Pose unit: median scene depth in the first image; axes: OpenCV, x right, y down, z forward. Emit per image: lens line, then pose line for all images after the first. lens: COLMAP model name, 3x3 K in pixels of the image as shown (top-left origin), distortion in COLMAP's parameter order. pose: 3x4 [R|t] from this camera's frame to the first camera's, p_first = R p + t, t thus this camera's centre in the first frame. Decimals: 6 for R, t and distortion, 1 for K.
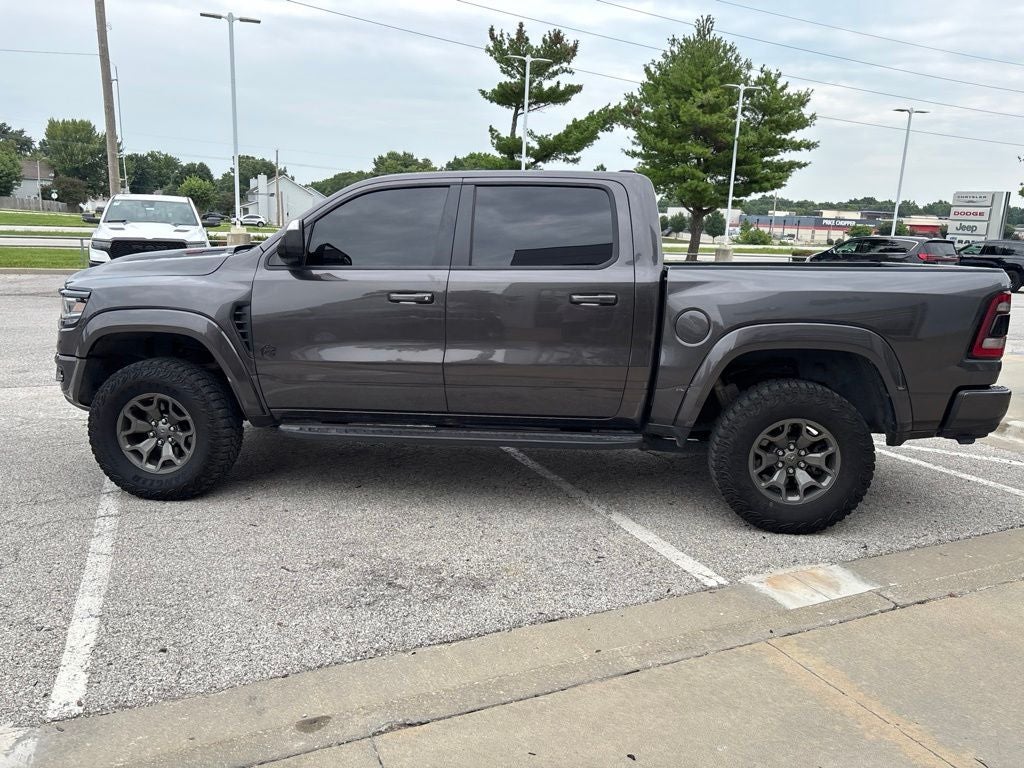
lens RADIAL K [[772.3, 0, 514.8], [0, 772.3, 394.6], [0, 0, 1]] dist [0.033039, -0.032164]
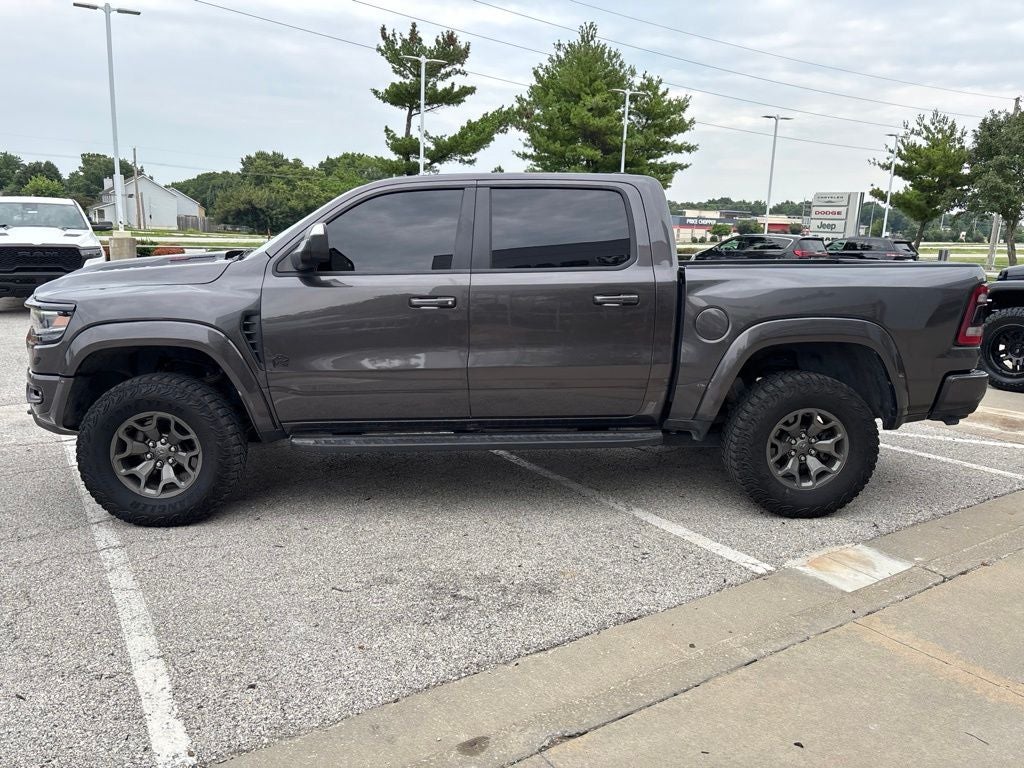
lens RADIAL K [[771.1, 0, 514.5], [0, 771.1, 387.6], [0, 0, 1]] dist [0.046931, -0.056131]
pose [[0.987548, -0.040420, 0.152037, -0.032600], [0.041827, 0.999106, -0.006069, -0.001289], [-0.151655, 0.012353, 0.988356, 0.003169]]
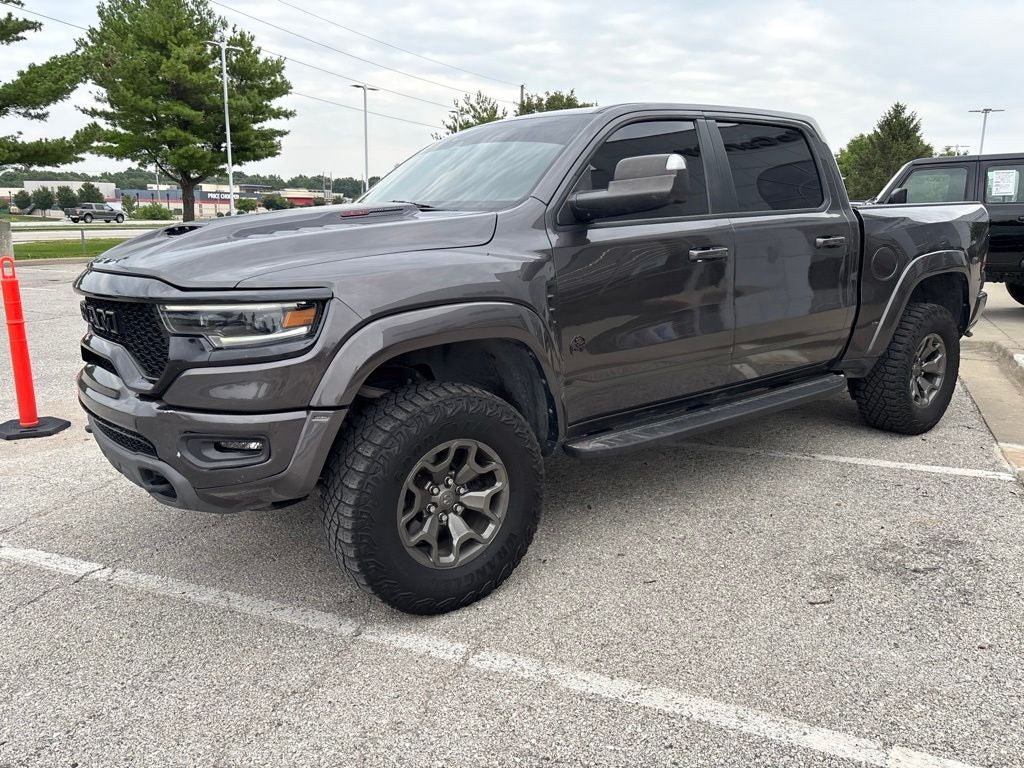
lens RADIAL K [[771.1, 0, 514.5], [0, 771.1, 387.6], [0, 0, 1]] dist [0.046931, -0.056131]
pose [[0.732024, -0.181186, 0.656744, -0.150191], [0.165902, 0.982376, 0.086105, -0.015986], [-0.660771, 0.045925, 0.749181, 0.091900]]
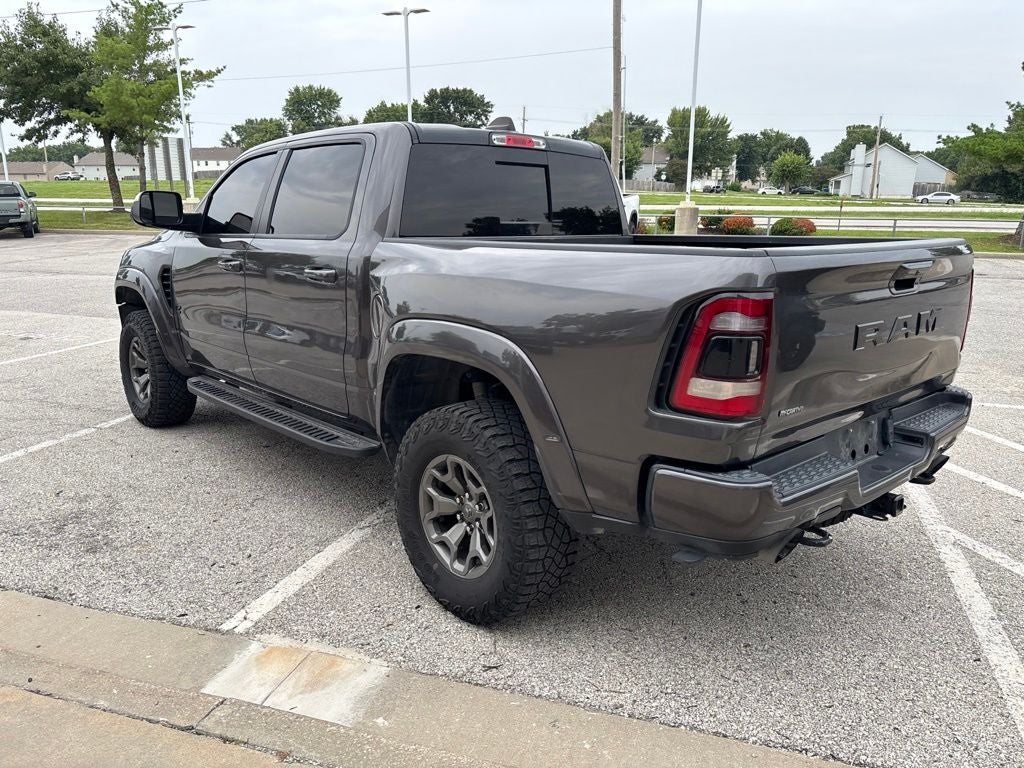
lens RADIAL K [[771.1, 0, 514.5], [0, 771.1, 387.6], [0, 0, 1]] dist [0.046931, -0.056131]
pose [[0.739542, 0.137841, -0.658845, 0.146427], [-0.122885, 0.990006, 0.069188, -0.014825], [0.661798, 0.029795, 0.749090, 0.086144]]
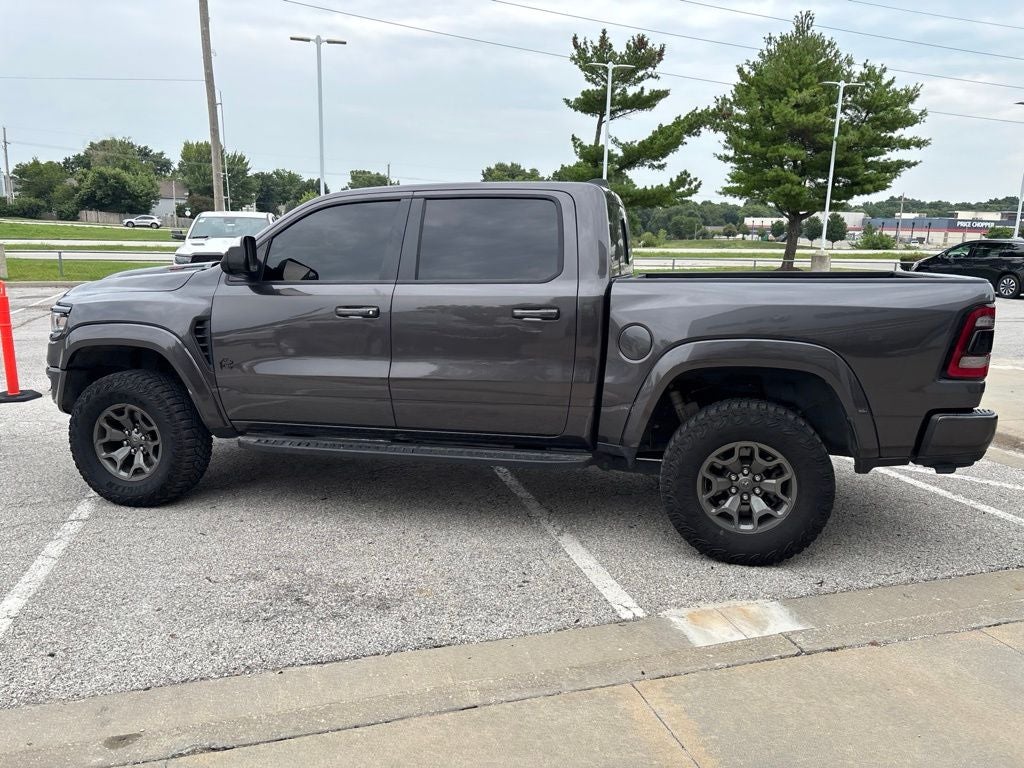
lens RADIAL K [[772.7, 0, 514.3], [0, 772.7, 399.2], [0, 0, 1]] dist [0.022430, -0.006558]
pose [[0.990161, 0.013604, -0.139269, 0.036579], [-0.014299, 0.999890, -0.003991, -0.002079], [0.139199, 0.005944, 0.990247, 0.006698]]
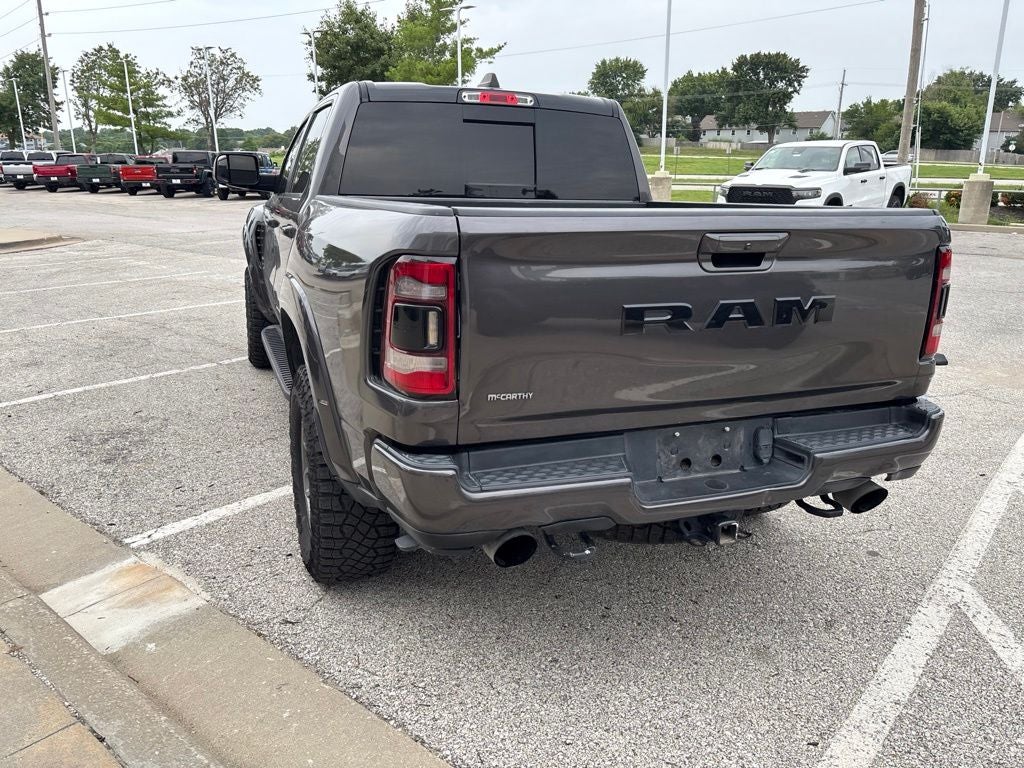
lens RADIAL K [[774.5, 0, 514.2], [0, 774.5, 384.6], [0, 0, 1]] dist [0.045368, -0.054565]
pose [[0.441041, 0.219041, -0.870347, 0.181247], [-0.181934, 0.971446, 0.152291, -0.023493], [0.878853, 0.091179, 0.468298, 0.141374]]
